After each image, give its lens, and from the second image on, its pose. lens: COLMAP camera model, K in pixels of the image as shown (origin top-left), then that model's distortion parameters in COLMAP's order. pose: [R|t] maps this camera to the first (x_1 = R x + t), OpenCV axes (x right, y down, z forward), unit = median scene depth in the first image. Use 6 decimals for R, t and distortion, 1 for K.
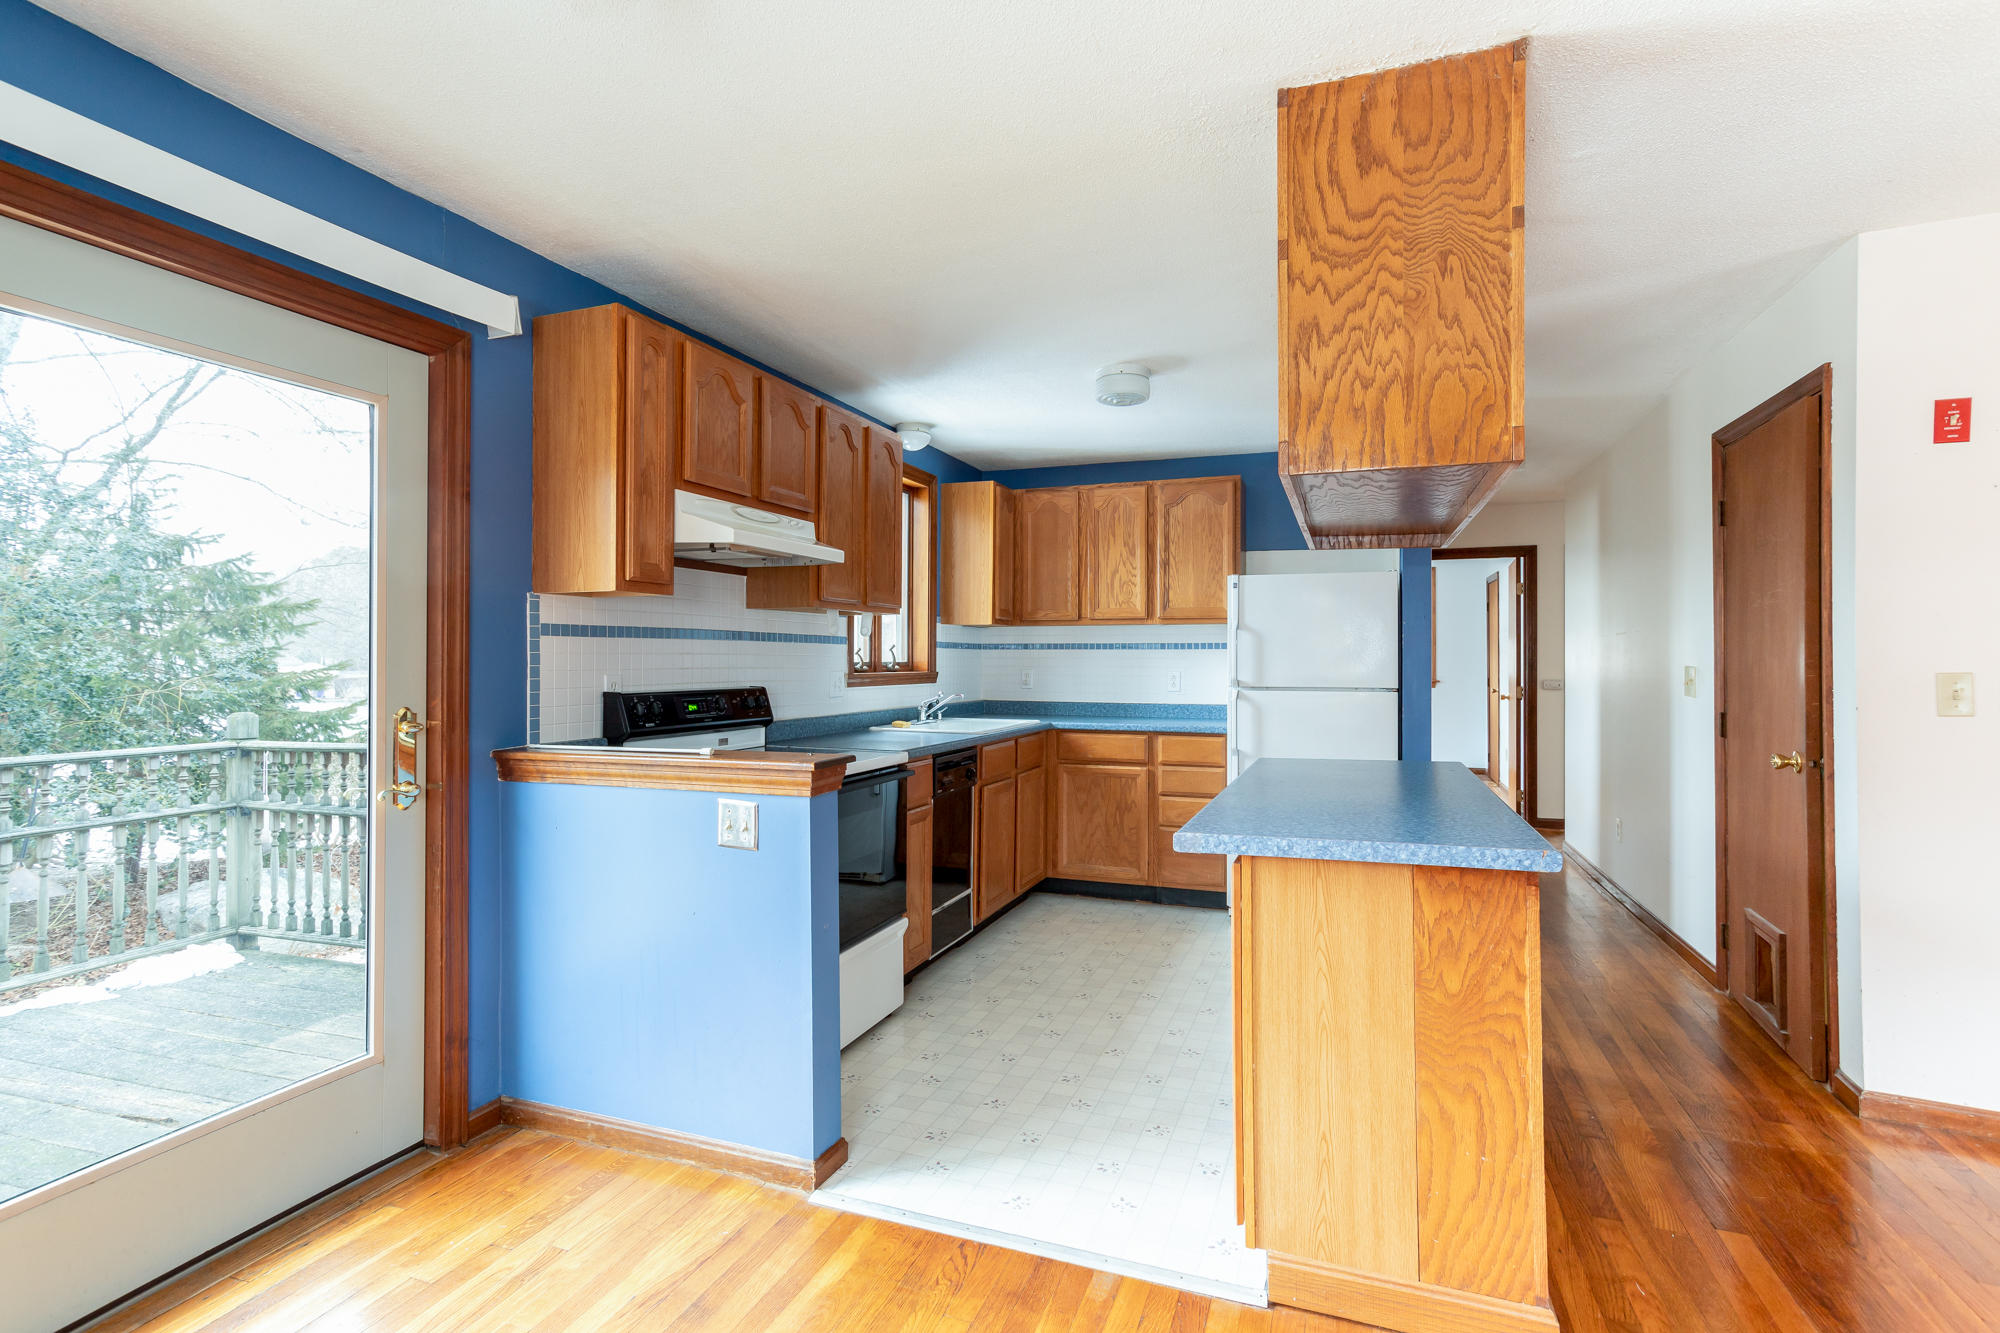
lens RADIAL K [[979.4, 0, 995.6], [0, 979.4, 655.8], [0, 0, 1]] dist [-0.034379, 0.039796]
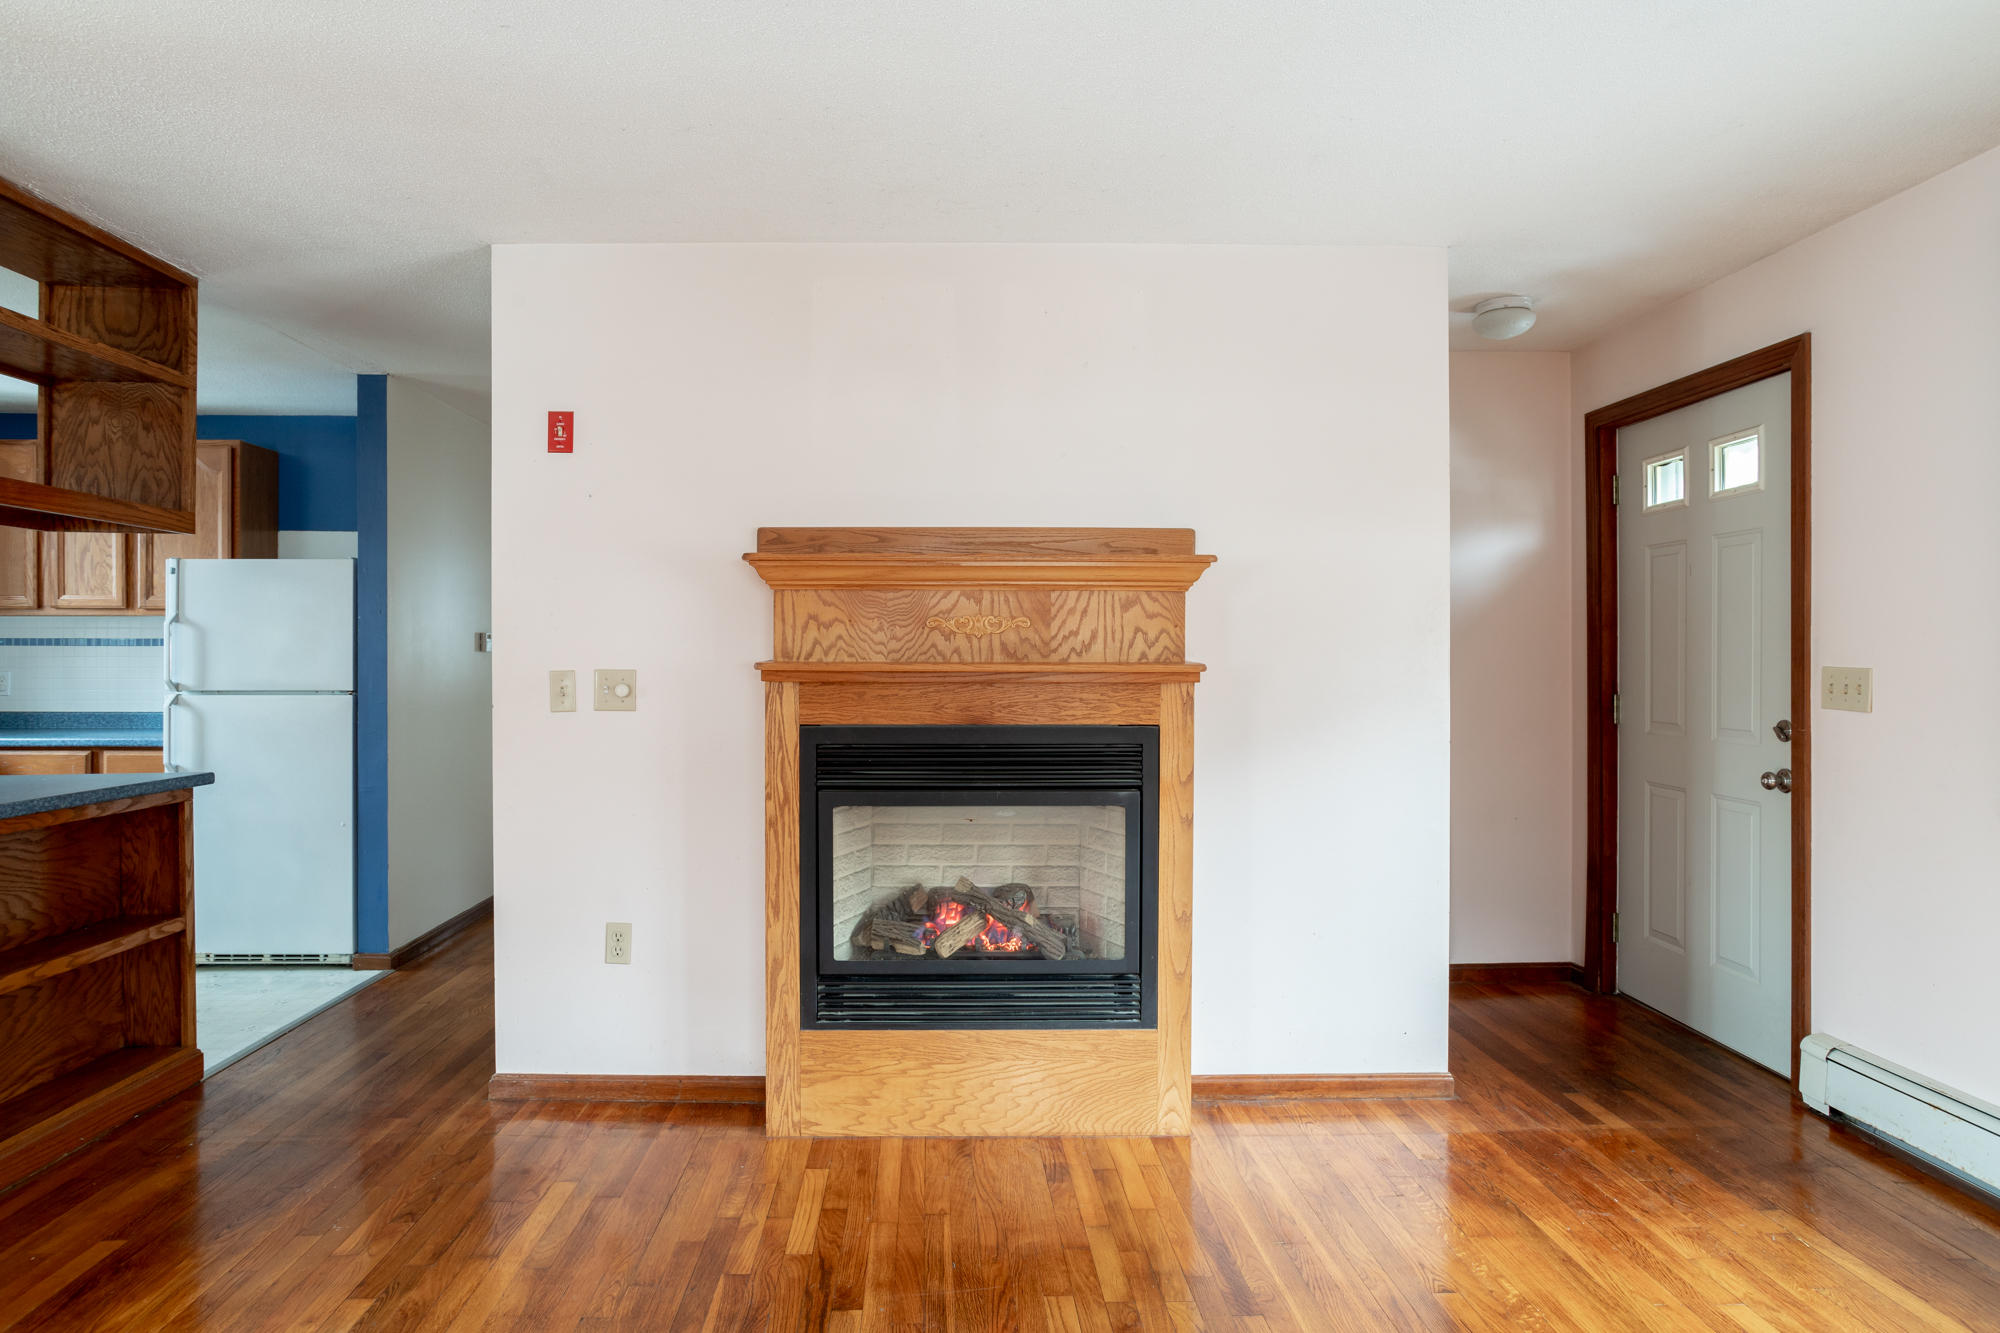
lens RADIAL K [[1170.3, 0, 968.3], [0, 1170.3, 659.6], [0, 0, 1]] dist [-0.071966, 0.058326]
pose [[0.923113, -0.001258, 0.384526, 0.900917], [-0.000965, 0.999984, 0.005587, -0.002333], [-0.384527, -0.005528, 0.923097, -0.316567]]
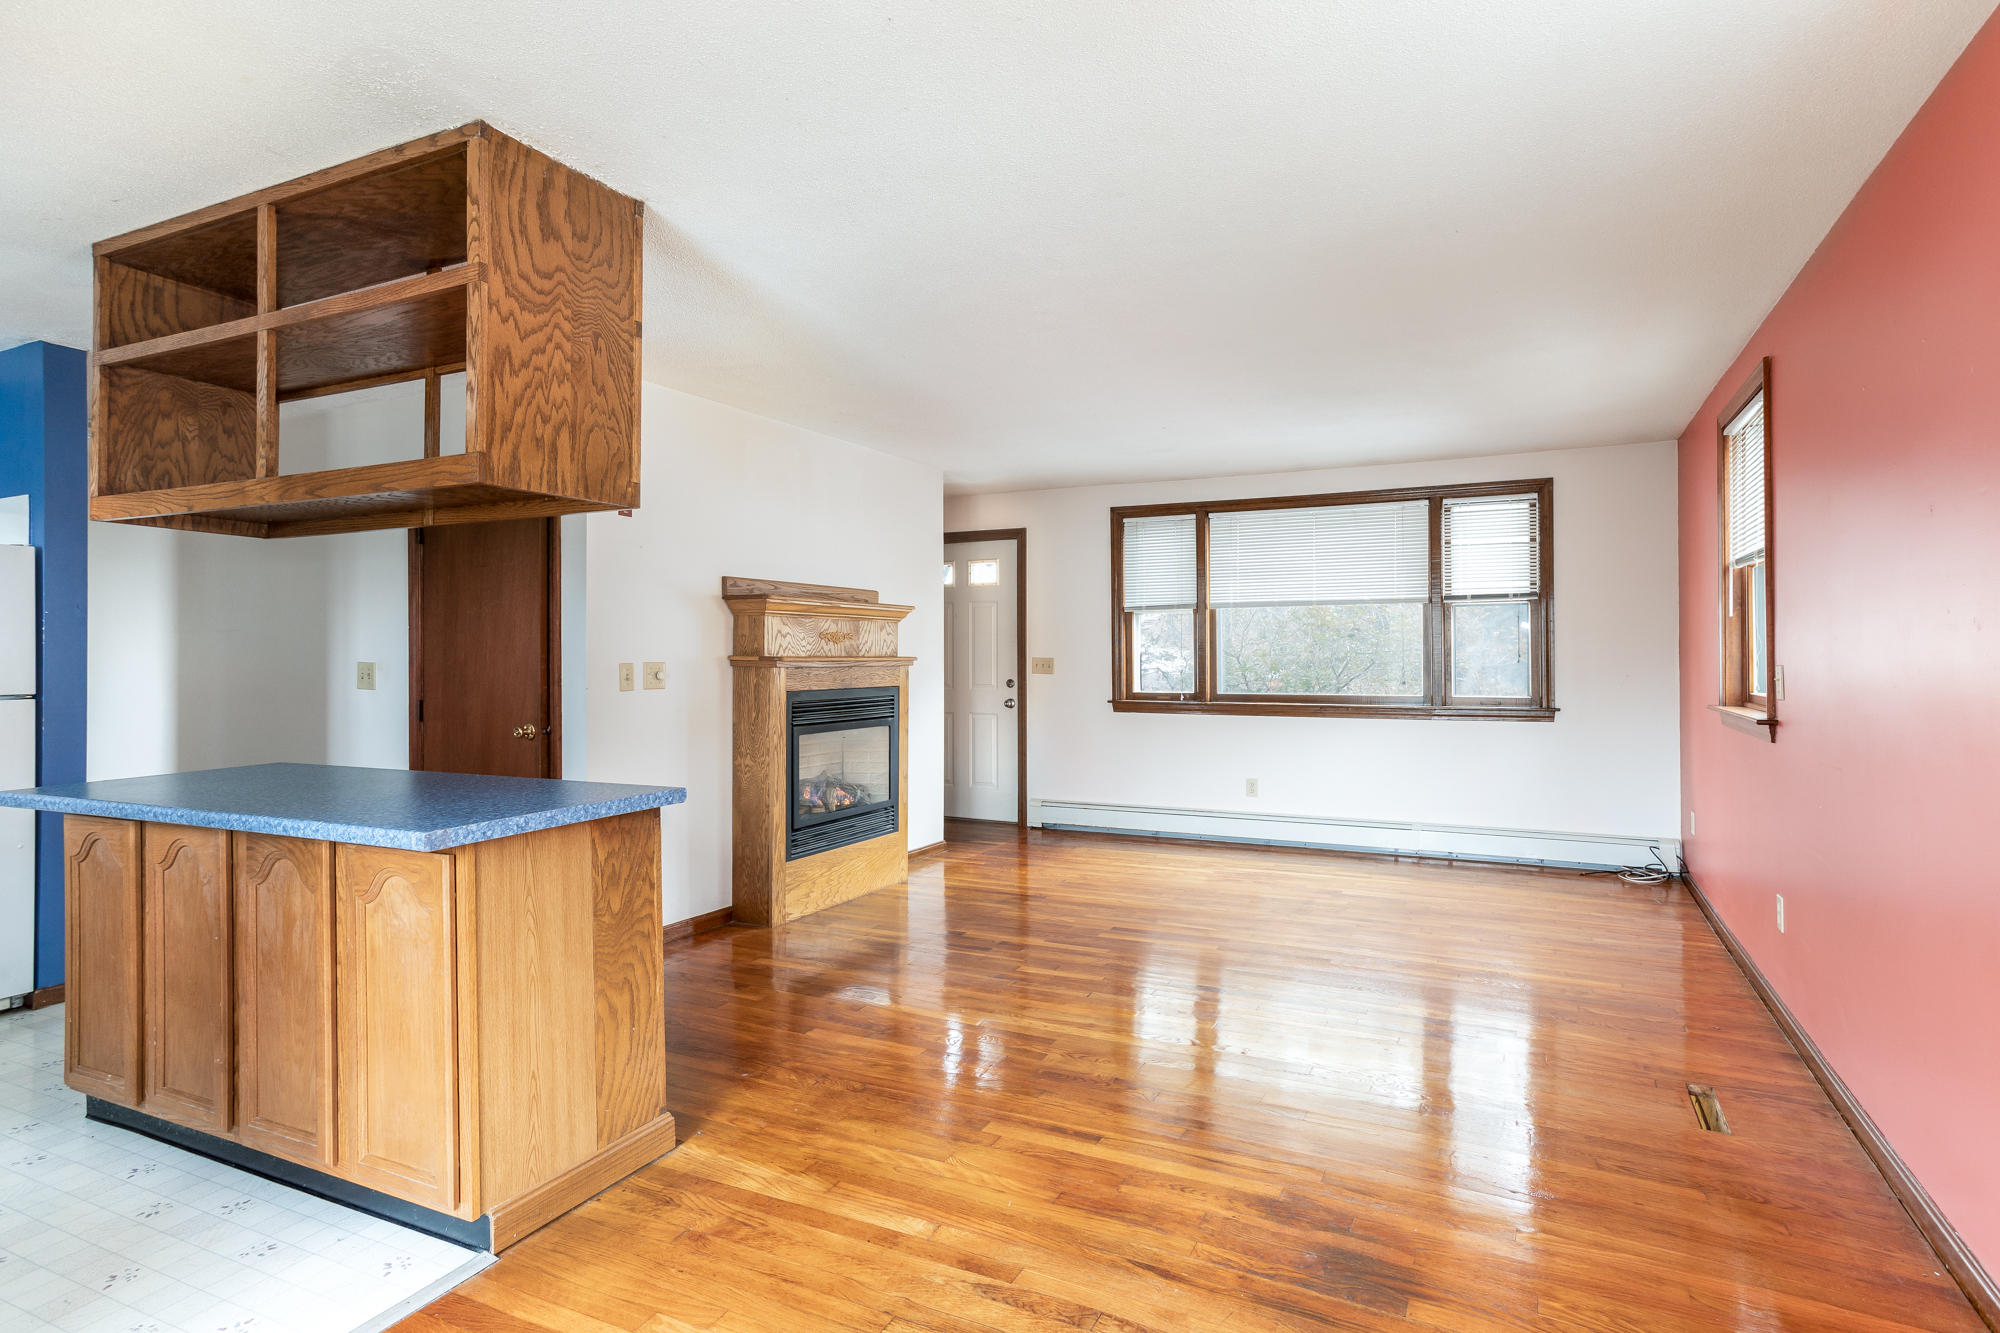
lens RADIAL K [[979.4, 0, 995.6], [0, 979.4, 655.8], [0, 0, 1]] dist [-0.034379, 0.039796]
pose [[0.131980, -0.002200, 0.991250, -0.472287], [0.000690, 0.999997, 0.002127, 0.001456], [-0.991252, 0.000404, 0.131981, 0.206662]]
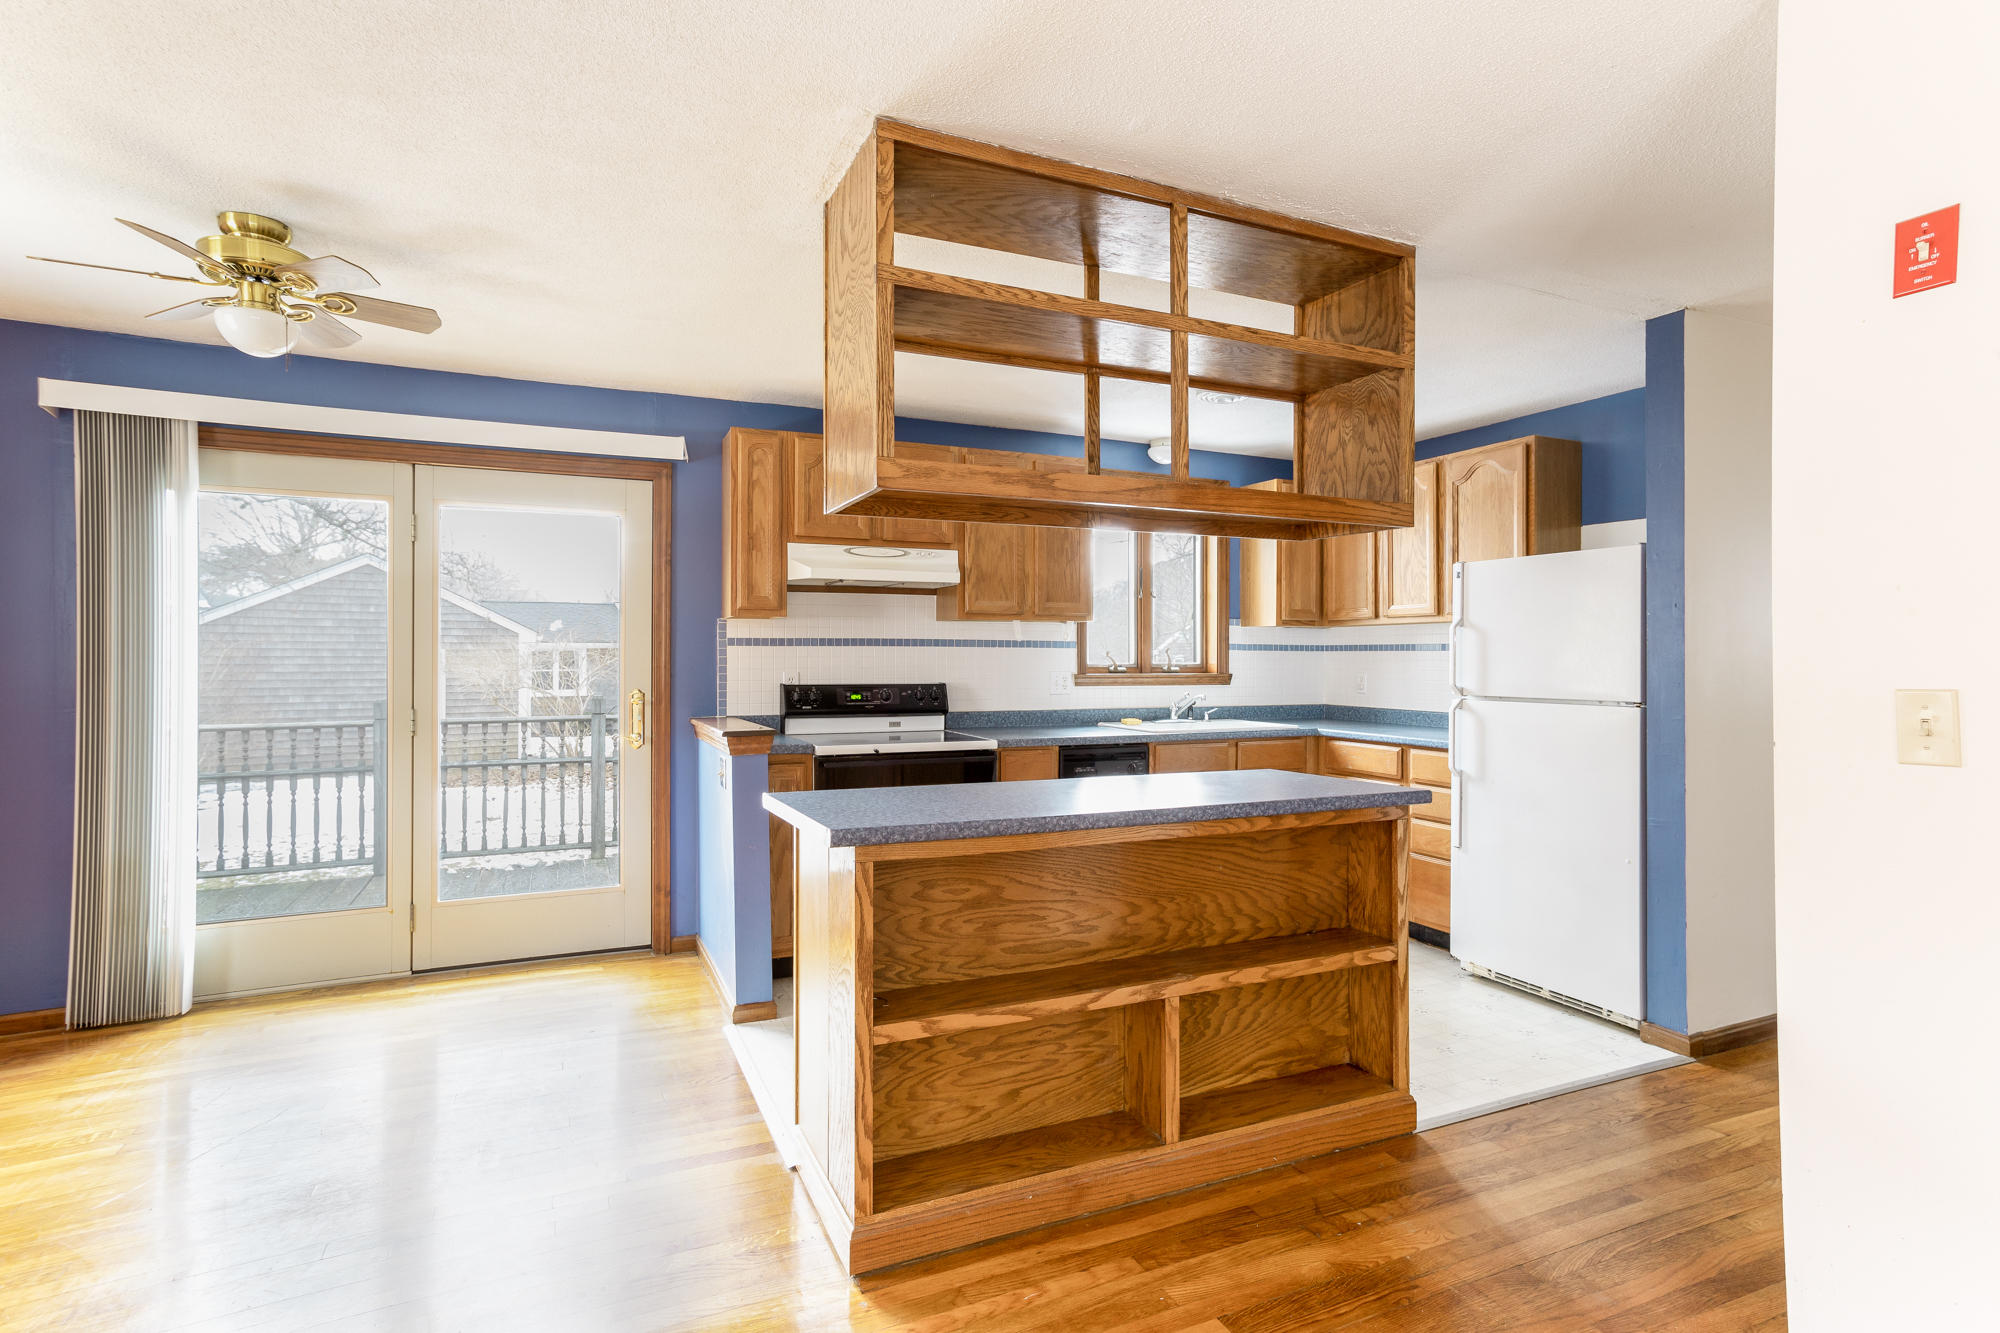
lens RADIAL K [[979.4, 0, 995.6], [0, 979.4, 655.8], [0, 0, 1]] dist [-0.034379, 0.039796]
pose [[0.712959, -0.001854, -0.701203, 0.989597], [0.001017, 0.999998, -0.001609, -0.002000], [0.701205, 0.000434, 0.712960, 0.205650]]
